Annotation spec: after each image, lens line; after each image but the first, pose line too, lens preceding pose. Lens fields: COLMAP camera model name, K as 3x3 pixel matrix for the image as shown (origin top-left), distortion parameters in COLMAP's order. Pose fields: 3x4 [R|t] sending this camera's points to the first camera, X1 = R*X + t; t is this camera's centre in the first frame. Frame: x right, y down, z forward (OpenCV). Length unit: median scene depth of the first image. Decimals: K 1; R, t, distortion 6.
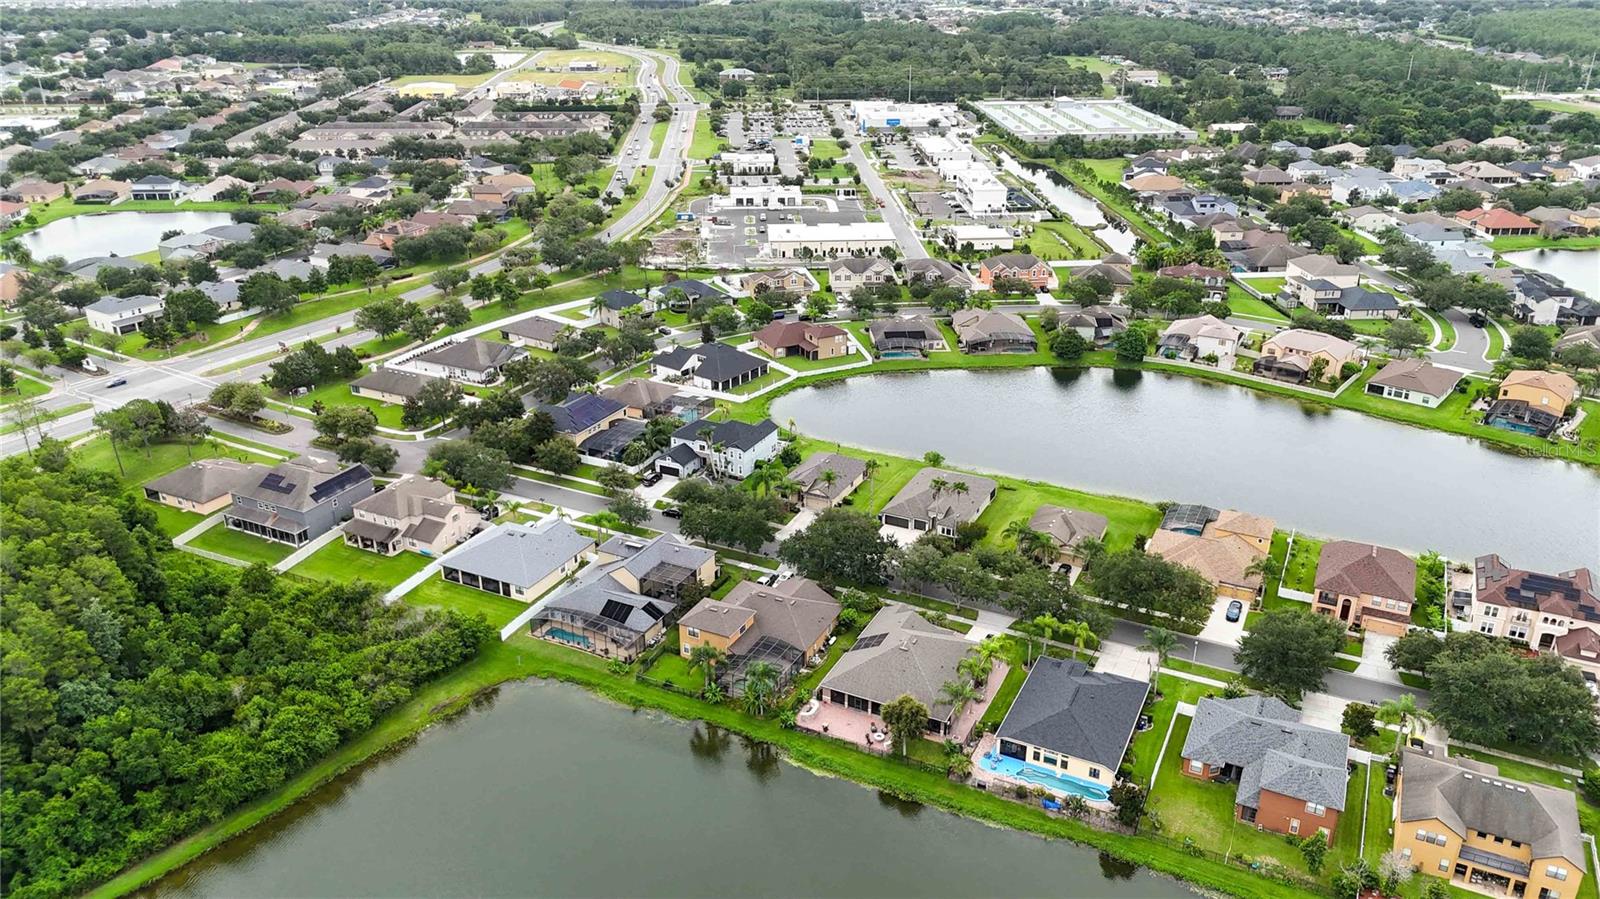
lens RADIAL K [[1175.3, 0, 802.9], [0, 1175.3, 451.6], [0, 0, 1]] dist [0.064571, -0.062563]
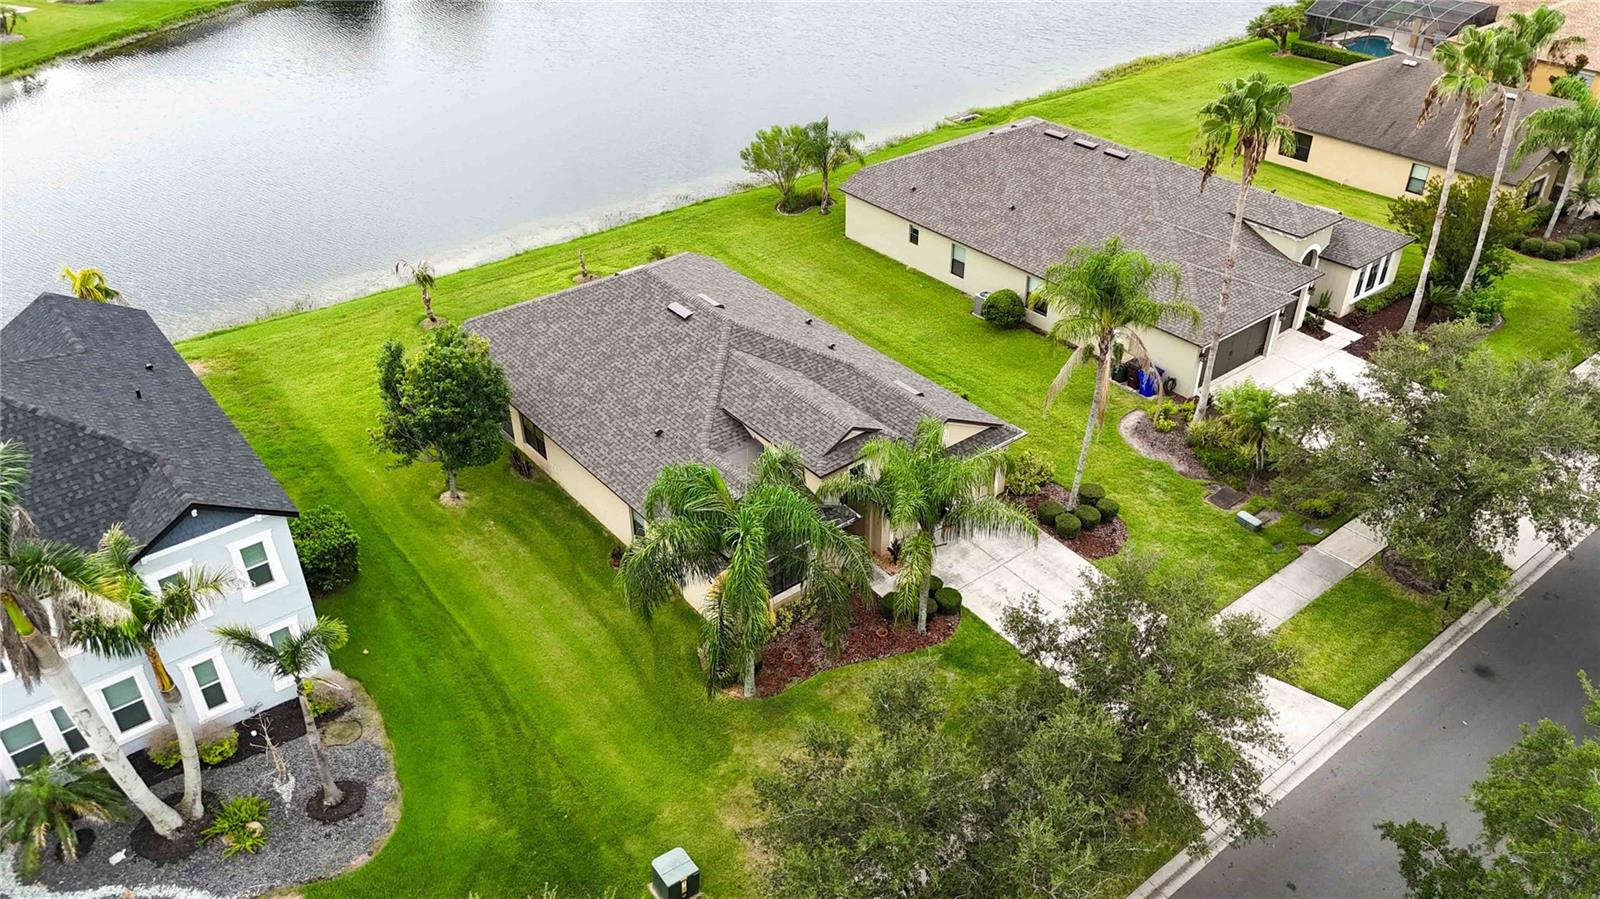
lens RADIAL K [[1175.3, 0, 802.9], [0, 1175.3, 451.6], [0, 0, 1]] dist [0.064571, -0.062563]
pose [[0.421852, -0.503862, 0.753766, -0.100740], [0.368375, 0.854900, 0.365302, -0.027030], [-0.828457, 0.123565, 0.546252, 0.735543]]
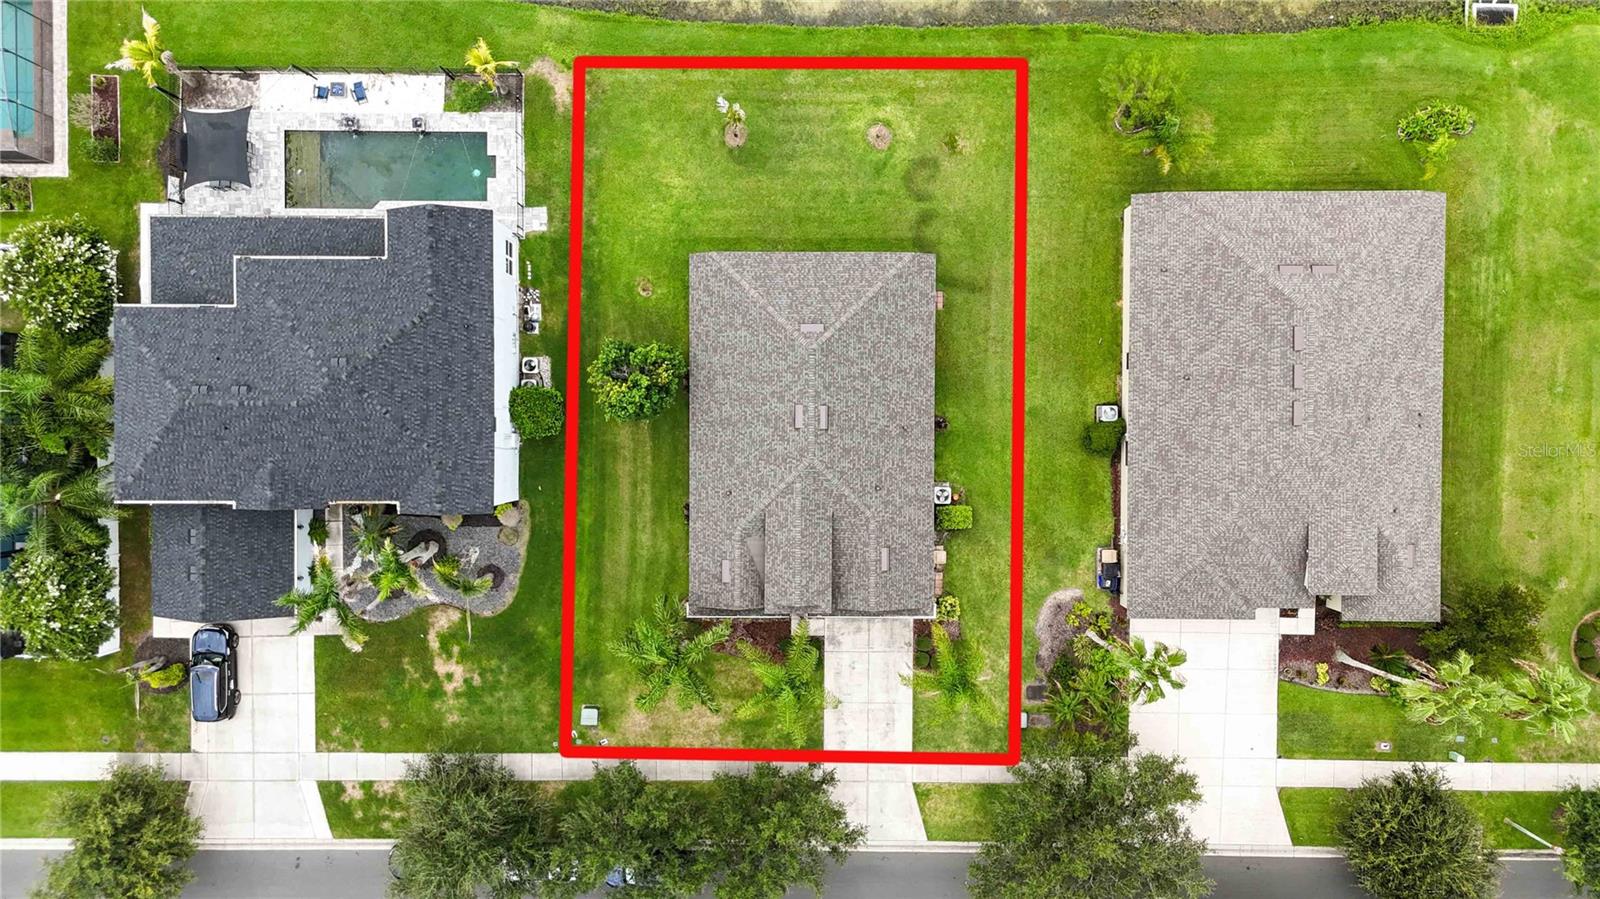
lens RADIAL K [[1175.3, 0, 802.9], [0, 1175.3, 451.6], [0, 0, 1]] dist [0.064571, -0.062563]
pose [[0.896403, -0.442807, -0.019576, 0.015464], [0.189660, 0.343276, 0.919886, -0.180922], [-0.400612, -0.828302, 0.391697, 0.741116]]
